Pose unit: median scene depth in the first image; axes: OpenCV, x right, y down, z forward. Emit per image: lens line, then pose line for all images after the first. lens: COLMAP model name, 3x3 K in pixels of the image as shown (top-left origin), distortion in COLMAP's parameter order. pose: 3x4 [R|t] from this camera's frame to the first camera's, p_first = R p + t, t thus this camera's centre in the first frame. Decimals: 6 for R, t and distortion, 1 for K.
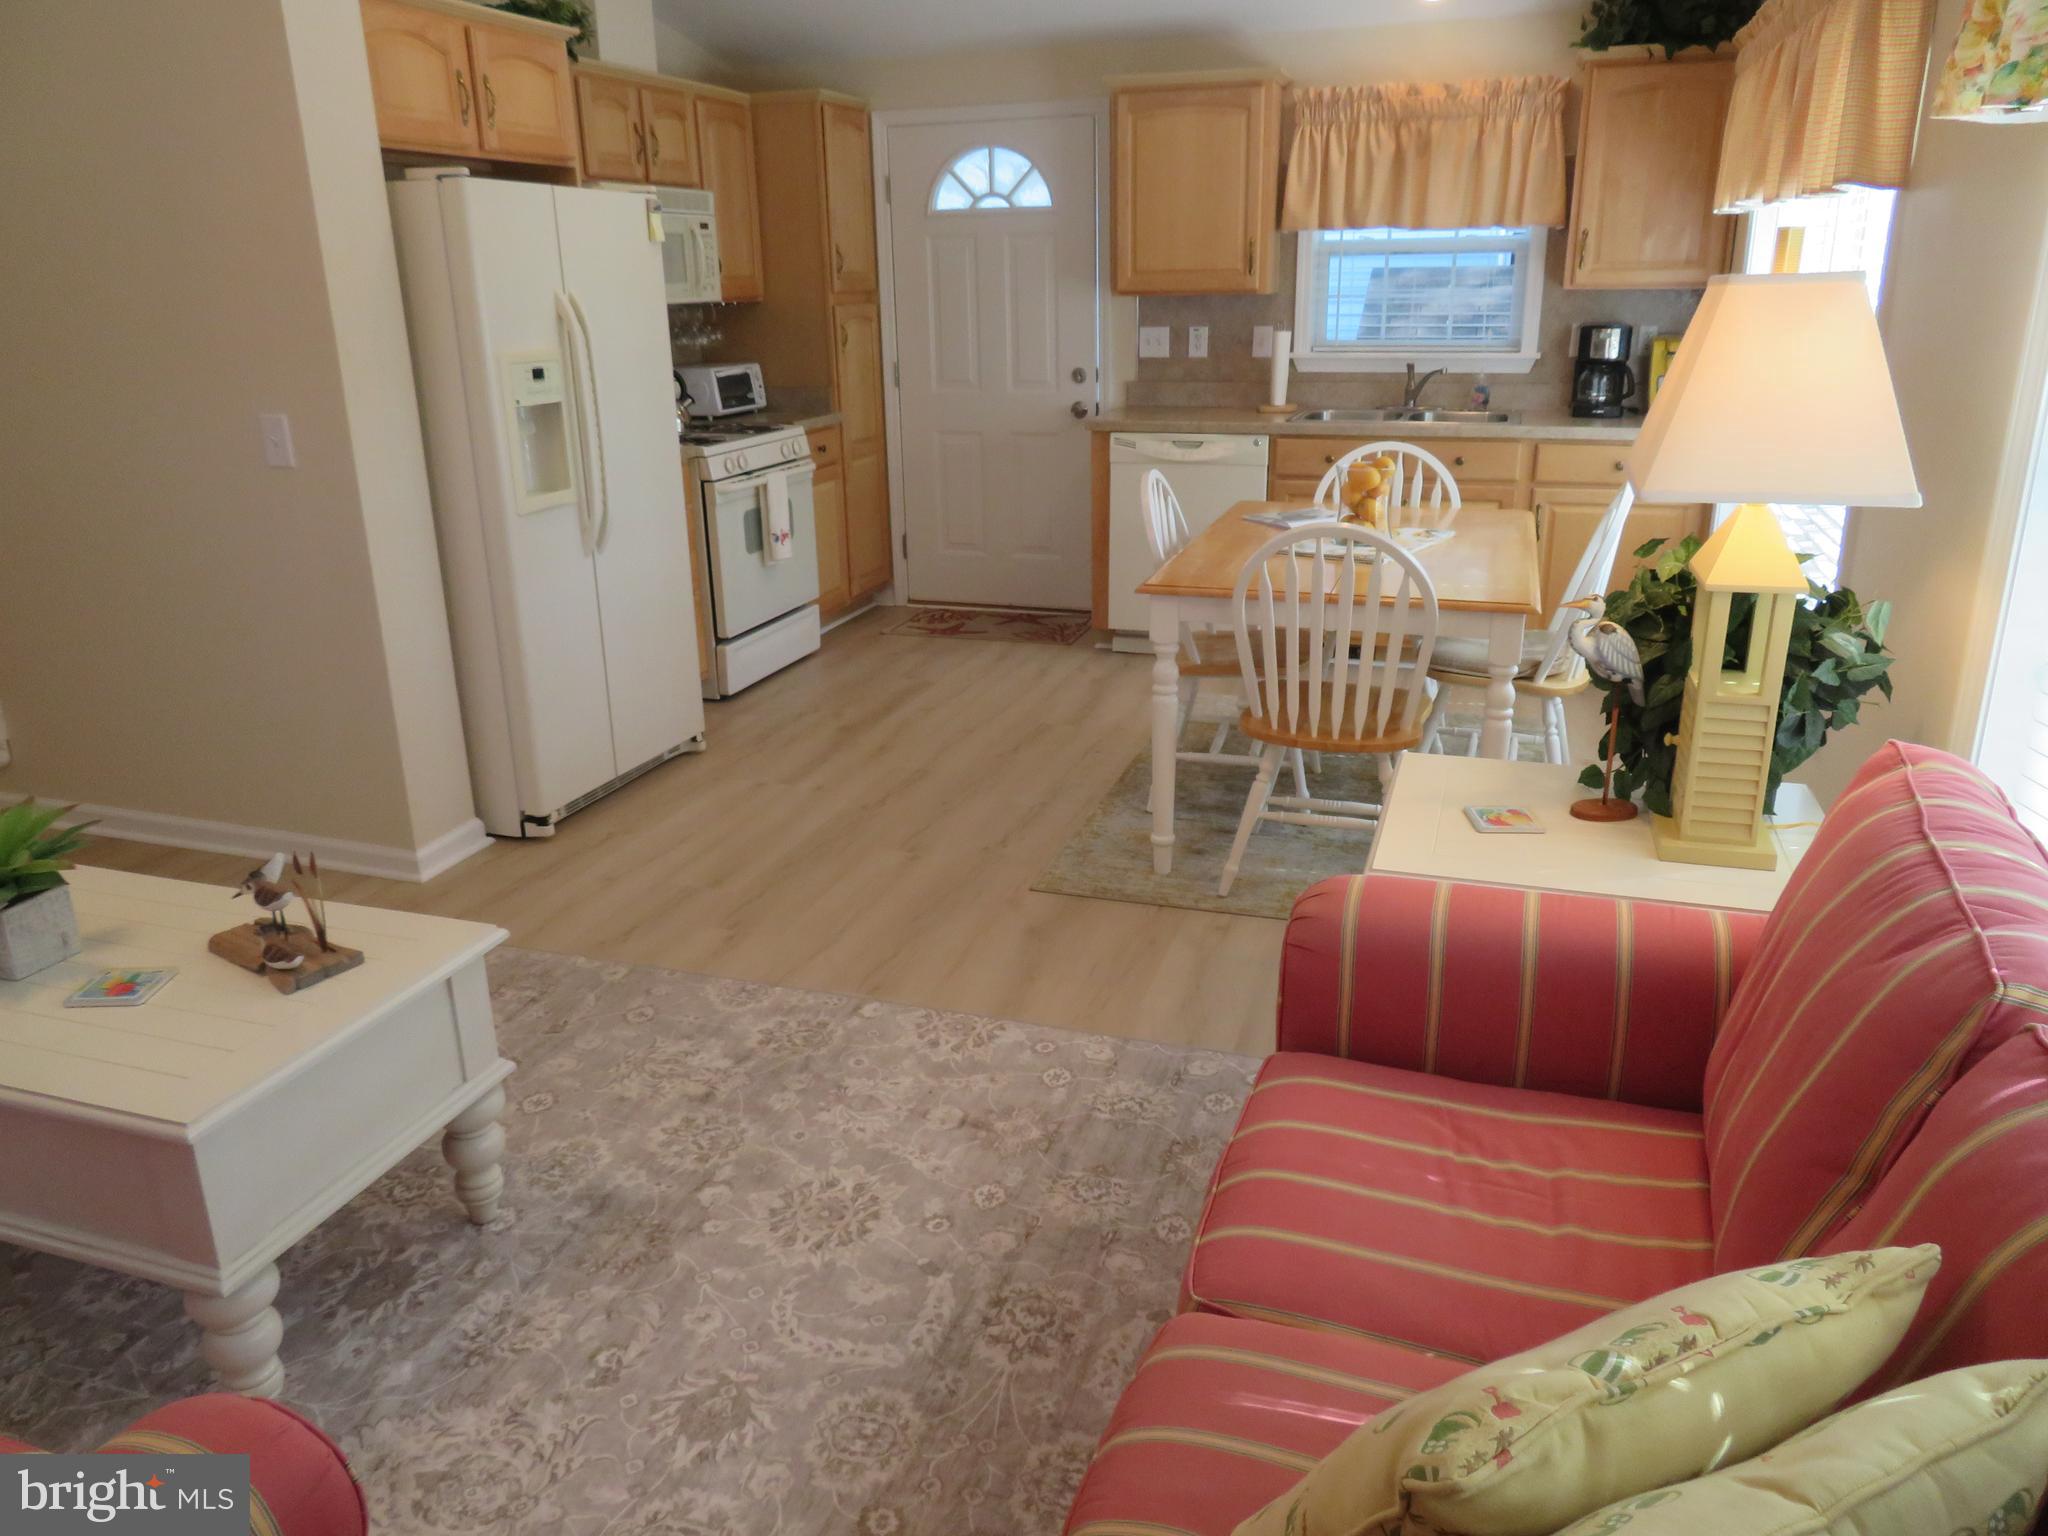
lens RADIAL K [[1456.9, 0, 1013.4], [0, 1456.9, 775.6], [0, 0, 1]] dist [-0.011260, -0.005507]
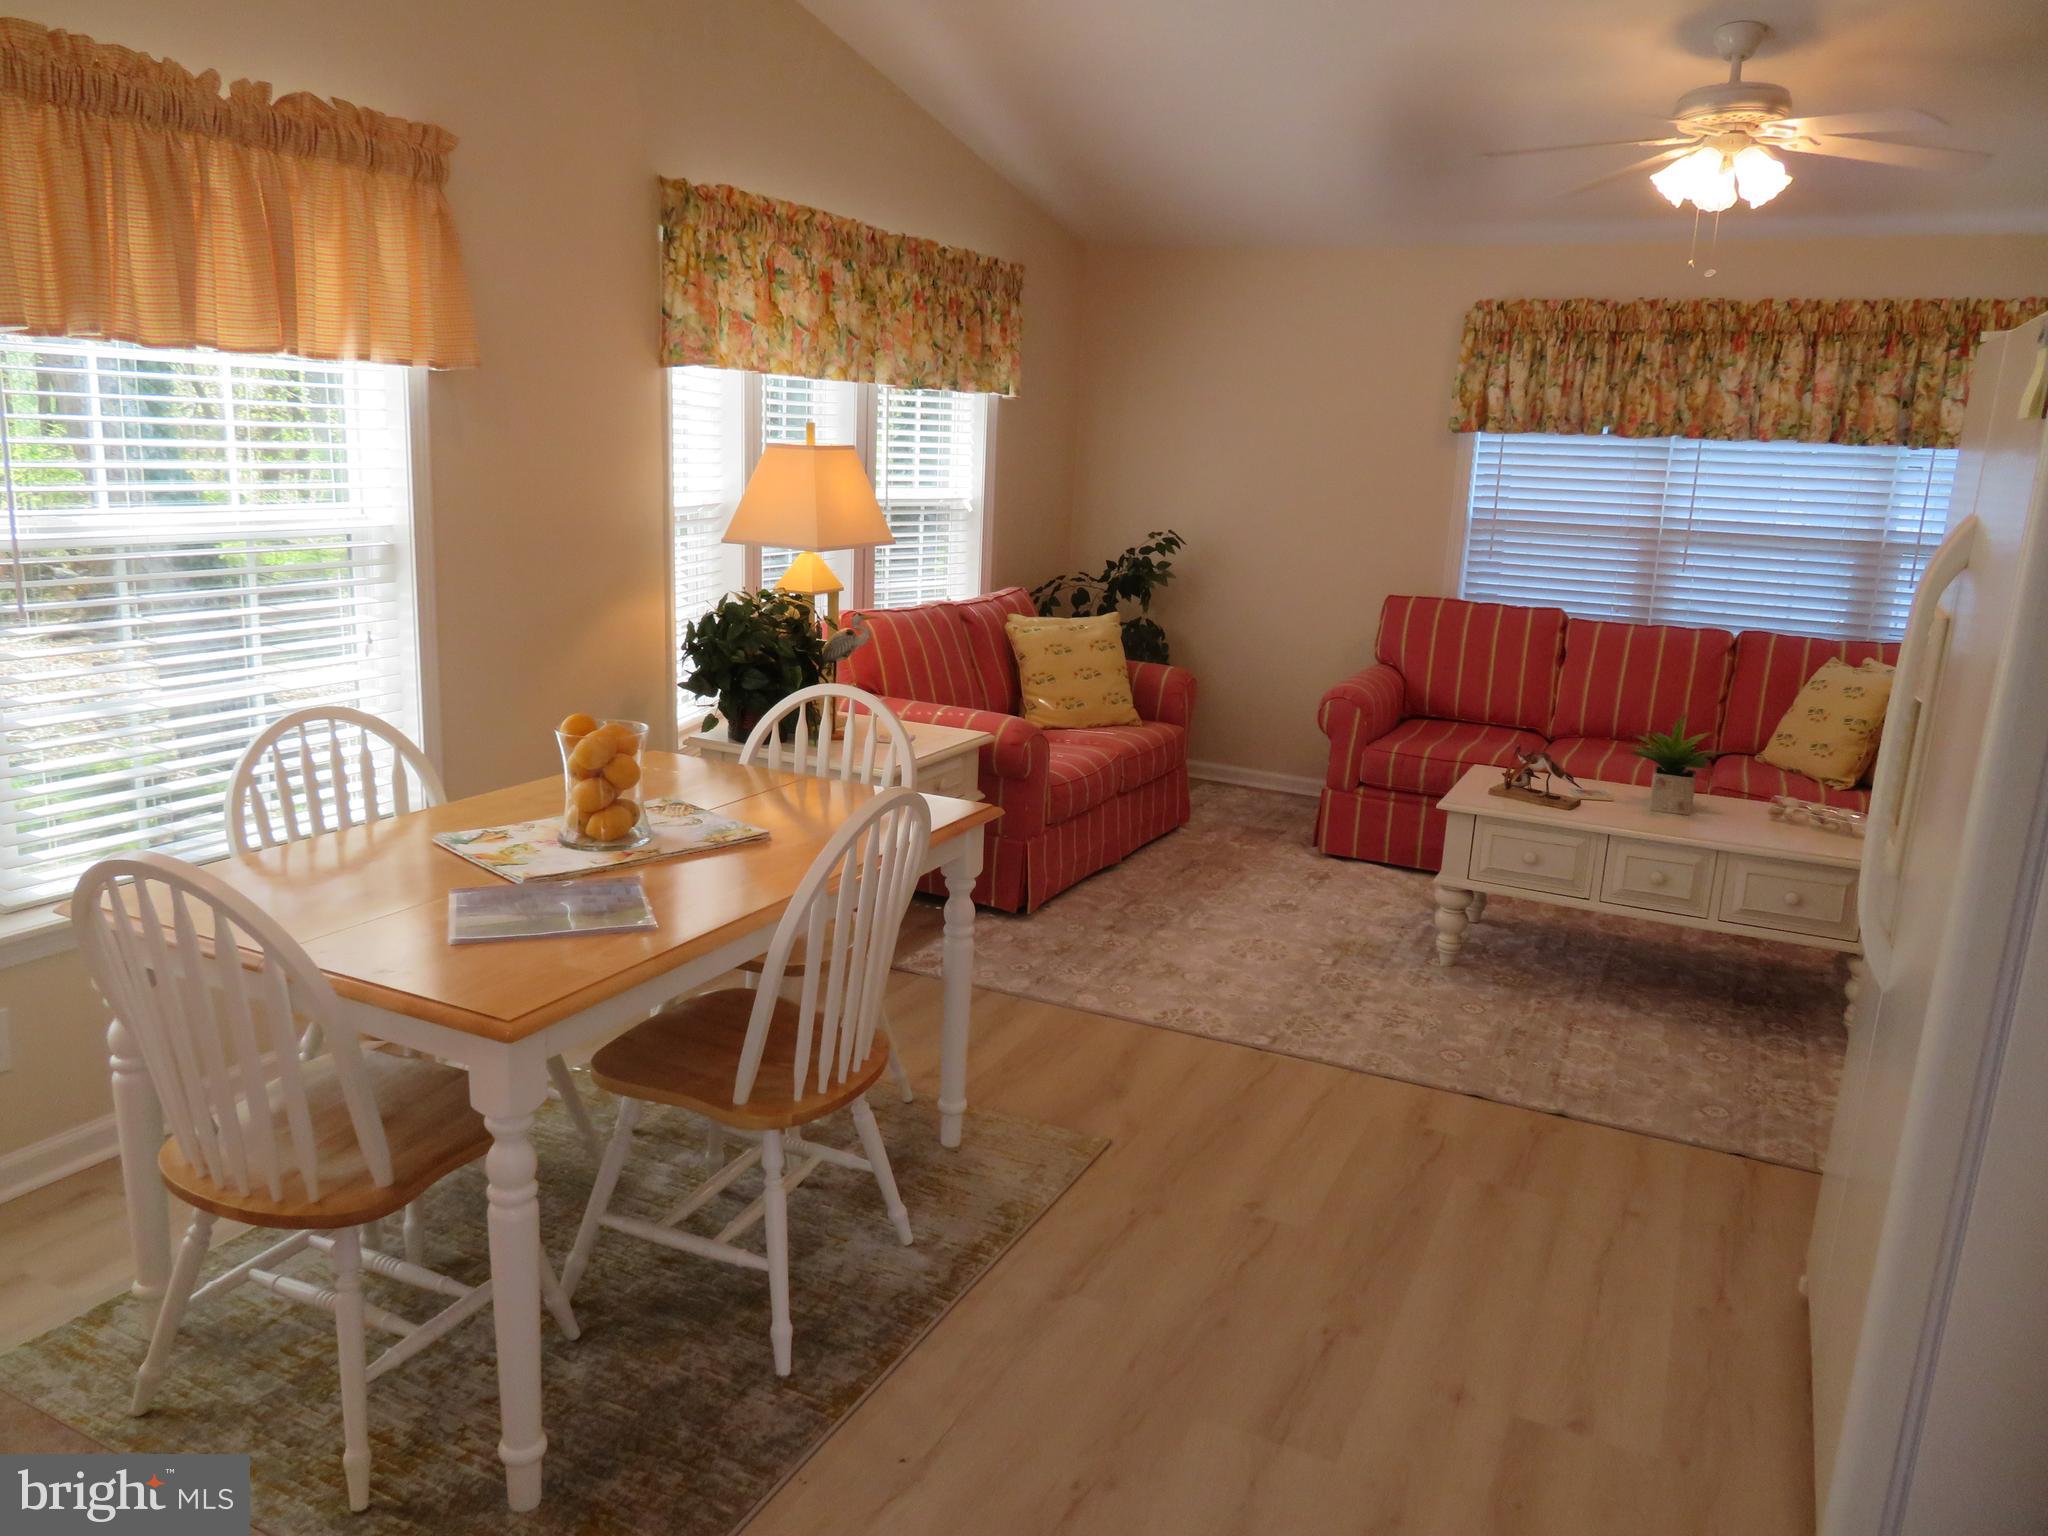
lens RADIAL K [[1456.9, 0, 1022.4], [0, 1456.9, 754.2], [0, 0, 1]] dist [-0.011260, -0.005507]
pose [[-0.990558, -0.060393, 0.123075, -0.019763], [0.012578, 0.853920, 0.520252, -0.394868], [-0.136515, 0.516888, -0.845098, 1.110272]]
